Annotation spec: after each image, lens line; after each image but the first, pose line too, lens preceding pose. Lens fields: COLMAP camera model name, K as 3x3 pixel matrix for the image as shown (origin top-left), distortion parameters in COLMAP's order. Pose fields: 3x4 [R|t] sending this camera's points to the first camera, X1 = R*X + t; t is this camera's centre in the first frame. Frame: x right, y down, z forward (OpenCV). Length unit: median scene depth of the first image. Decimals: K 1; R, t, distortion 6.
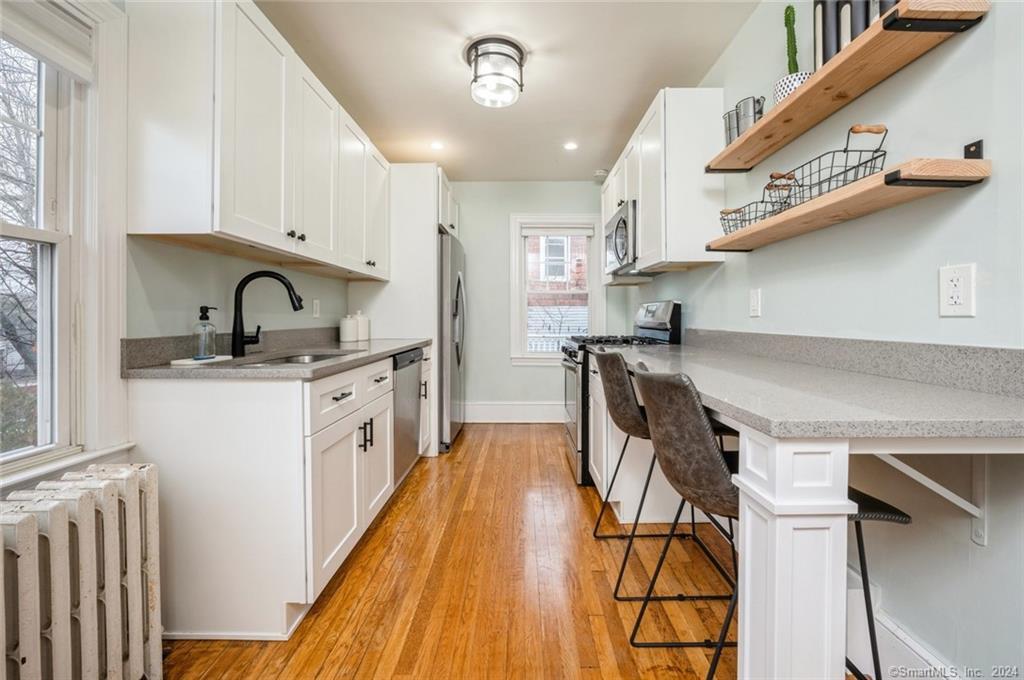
lens RADIAL K [[411.9, 0, 526.1], [0, 411.9, 319.9], [0, 0, 1]] dist [-0.018812, 0.000079]
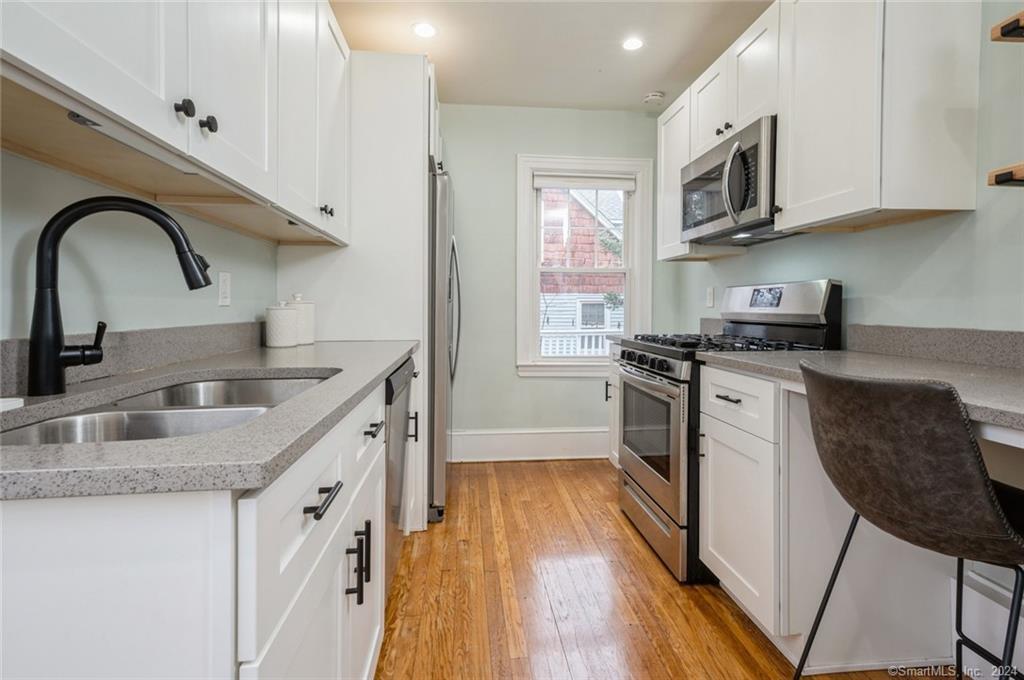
lens RADIAL K [[493.4, 0, 516.5], [0, 493.4, 312.2], [0, 0, 1]] dist [0.003199, 0.000637]
pose [[0.995800, 0.003618, 0.091482, -0.181734], [-0.003906, 0.999988, 0.002971, 0.001441], [-0.091470, -0.003315, 0.995802, 0.299016]]
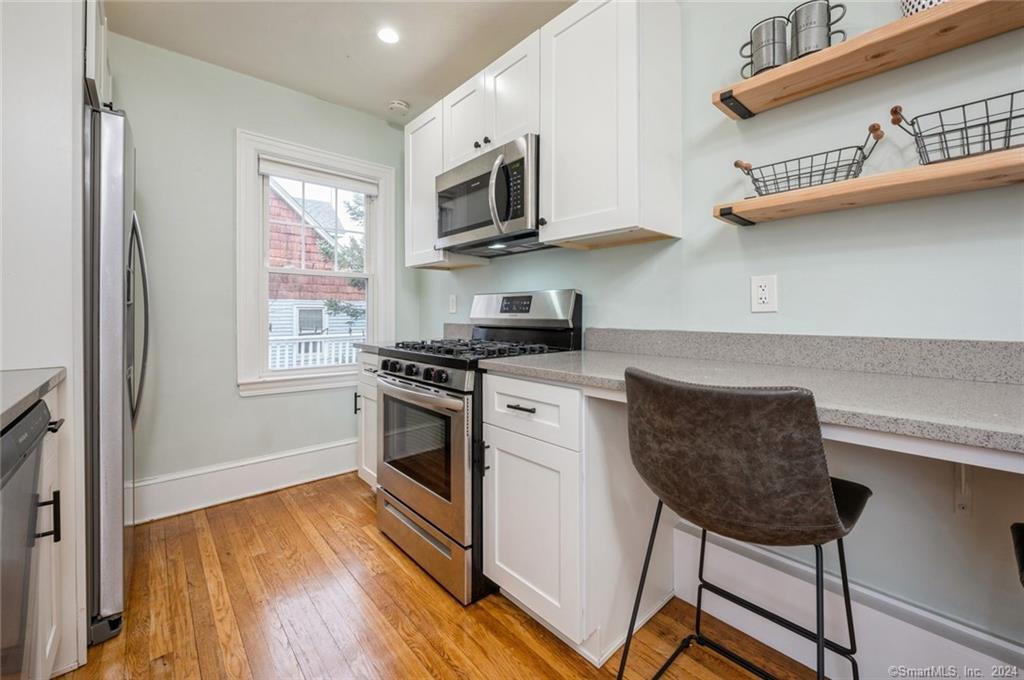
lens RADIAL K [[413.1, 0, 515.0], [0, 413.1, 317.9], [0, 0, 1]] dist [-0.009807, 0.000296]
pose [[0.752222, -0.003080, 0.658903, -0.196040], [0.000790, 0.999993, 0.003773, -0.000688], [-0.658909, -0.002317, 0.752219, 0.526498]]
